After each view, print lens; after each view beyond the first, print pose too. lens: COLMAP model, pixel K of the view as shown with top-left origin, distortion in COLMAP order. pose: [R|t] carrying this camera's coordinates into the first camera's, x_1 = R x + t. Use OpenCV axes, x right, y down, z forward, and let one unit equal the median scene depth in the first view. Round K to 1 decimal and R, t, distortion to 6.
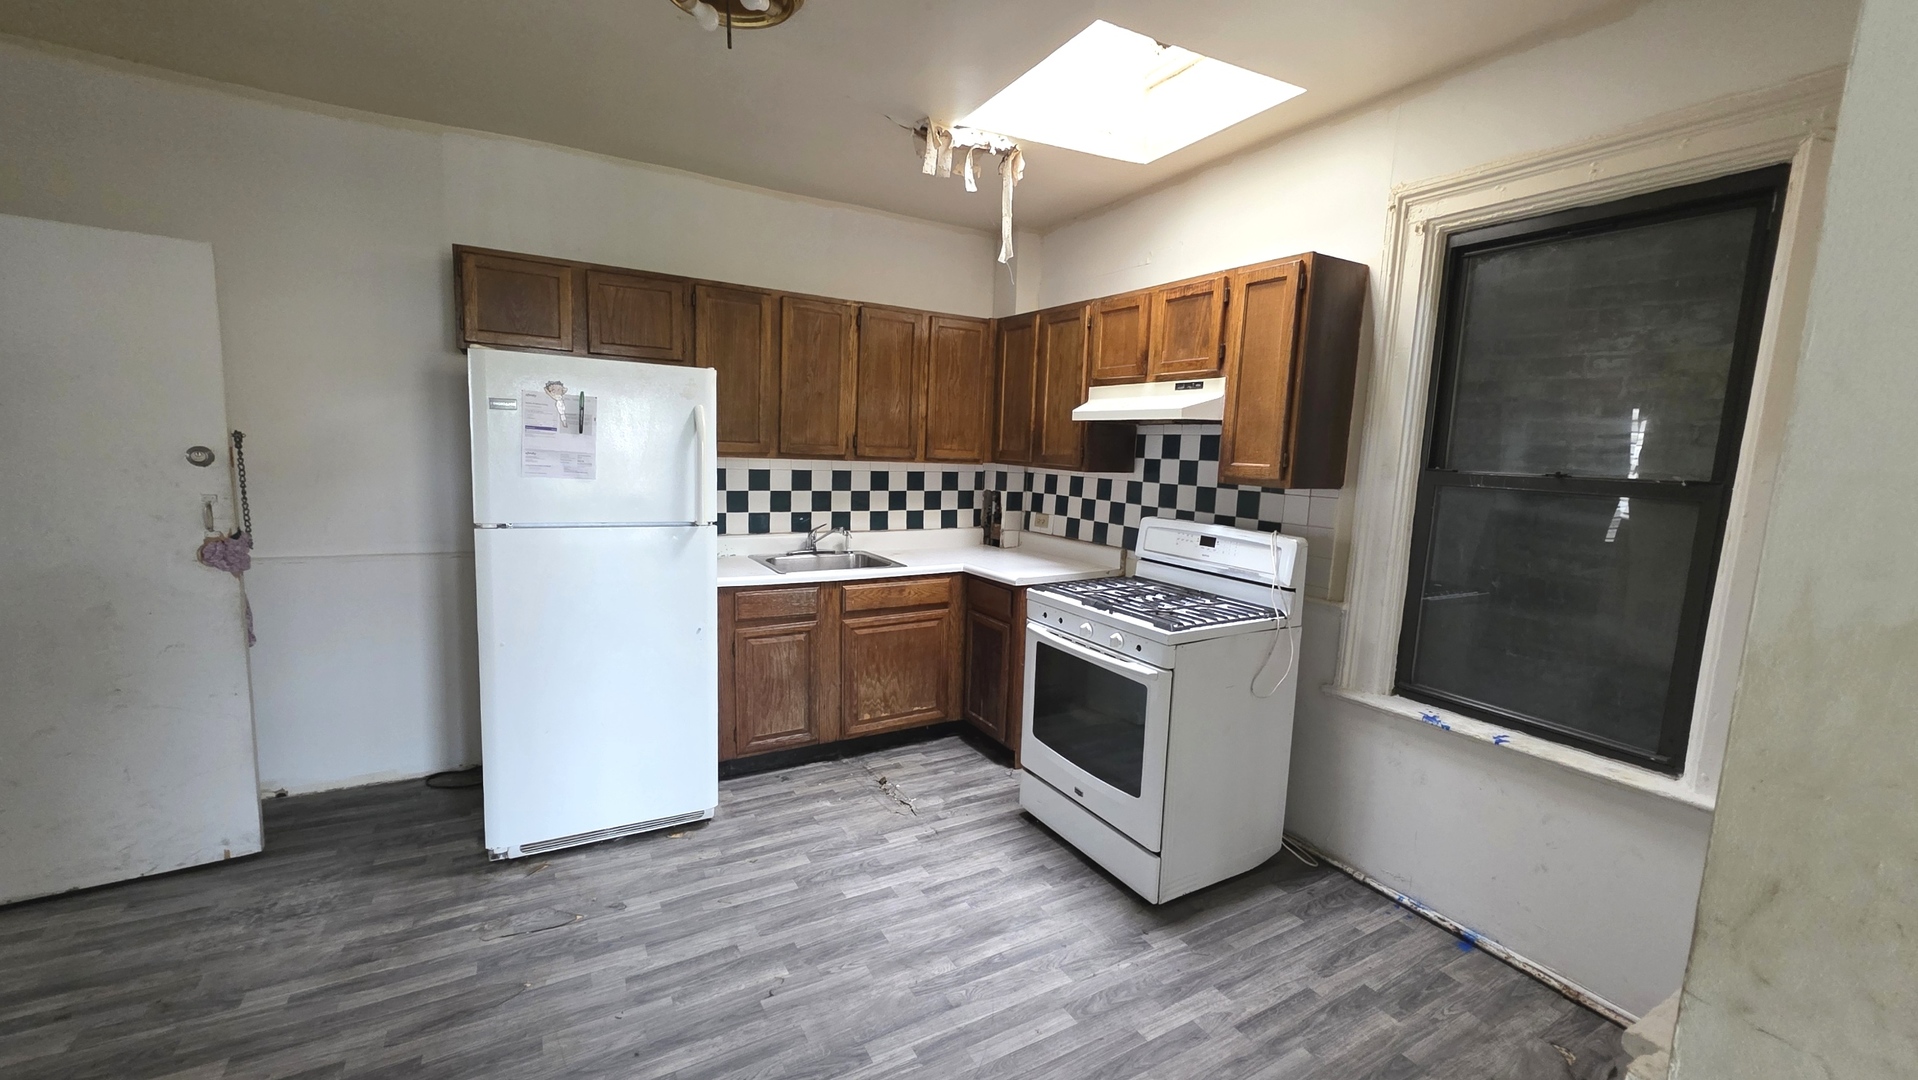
lens RADIAL K [[758.6, 0, 955.9], [0, 758.6, 542.4], [0, 0, 1]] dist [0.001768, 0.000127]
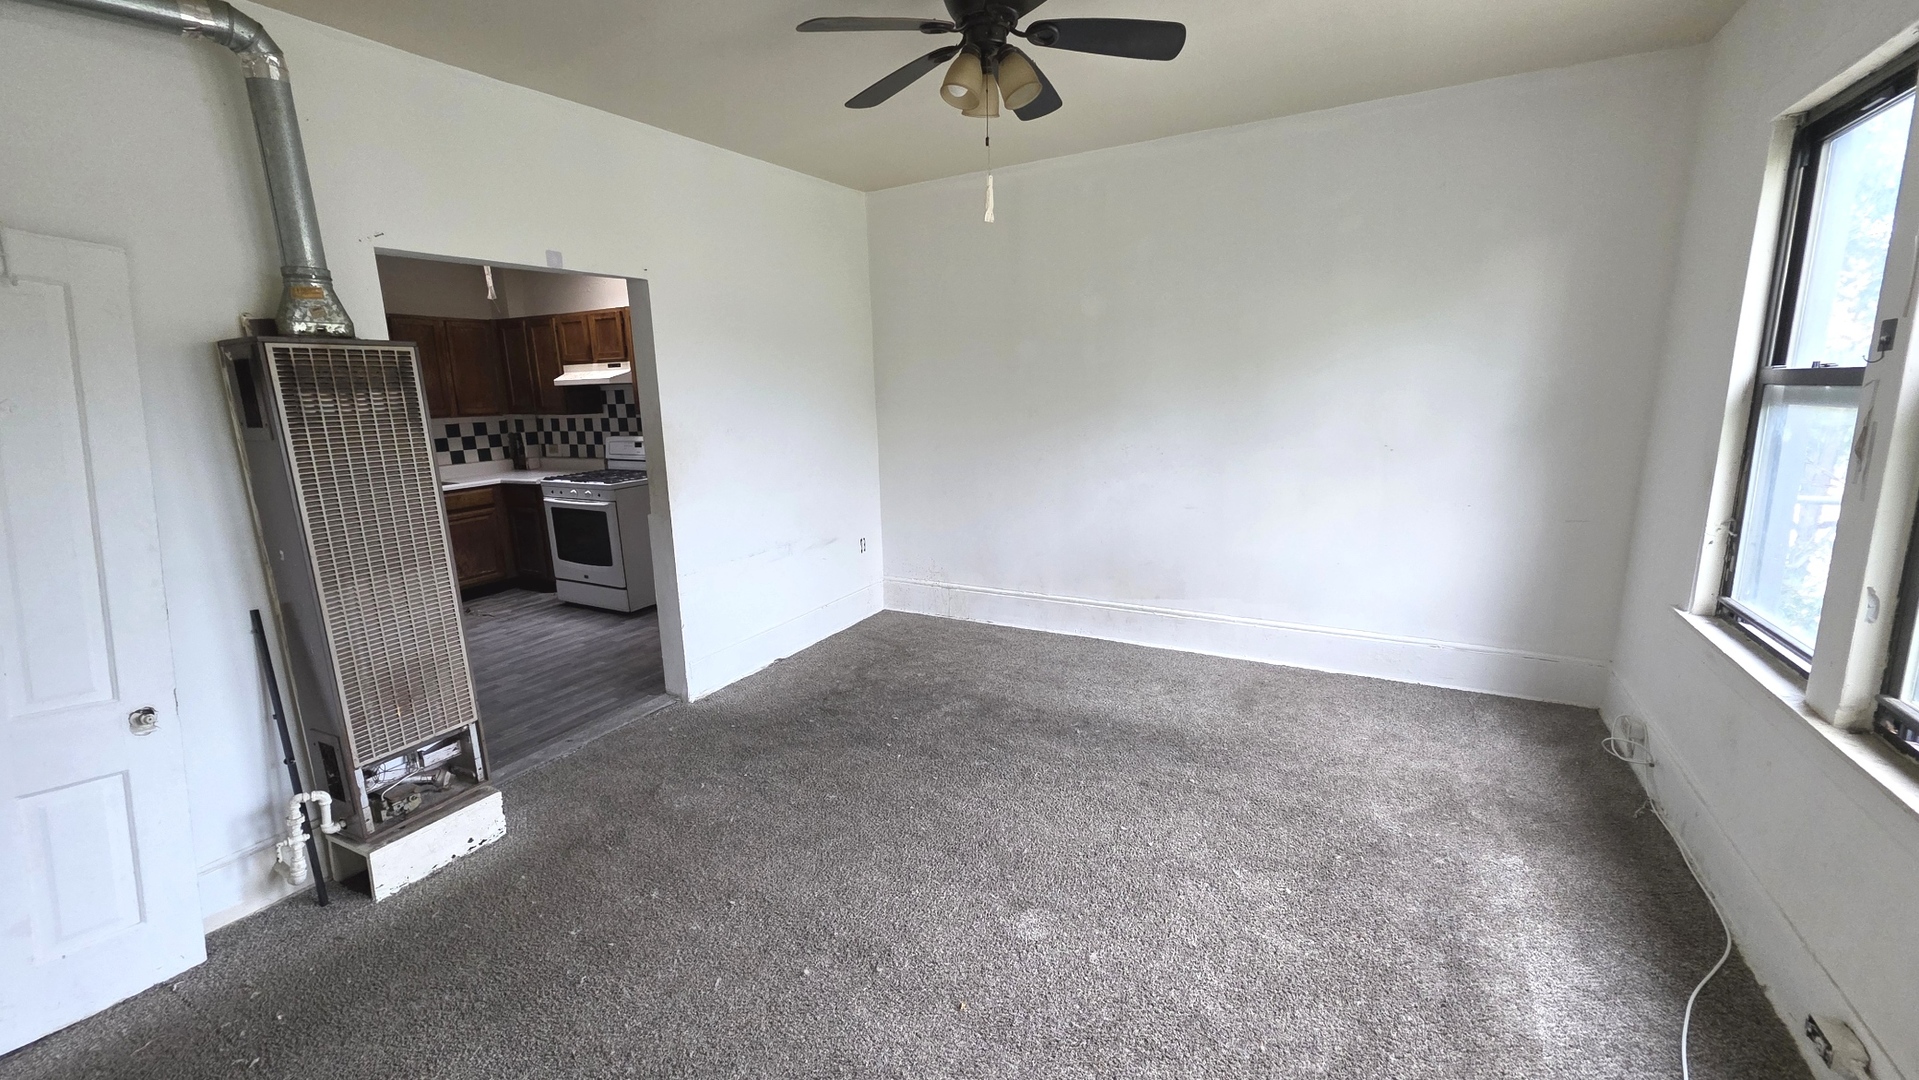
lens RADIAL K [[758.9, 0, 952.7], [0, 758.9, 544.2], [0, 0, 1]] dist [0.001768, 0.000127]
pose [[0.851753, -0.162275, 0.498180, 0.002889], [0.123781, 0.986236, 0.109620, 0.107994], [-0.509112, -0.031704, 0.860116, -0.873931]]
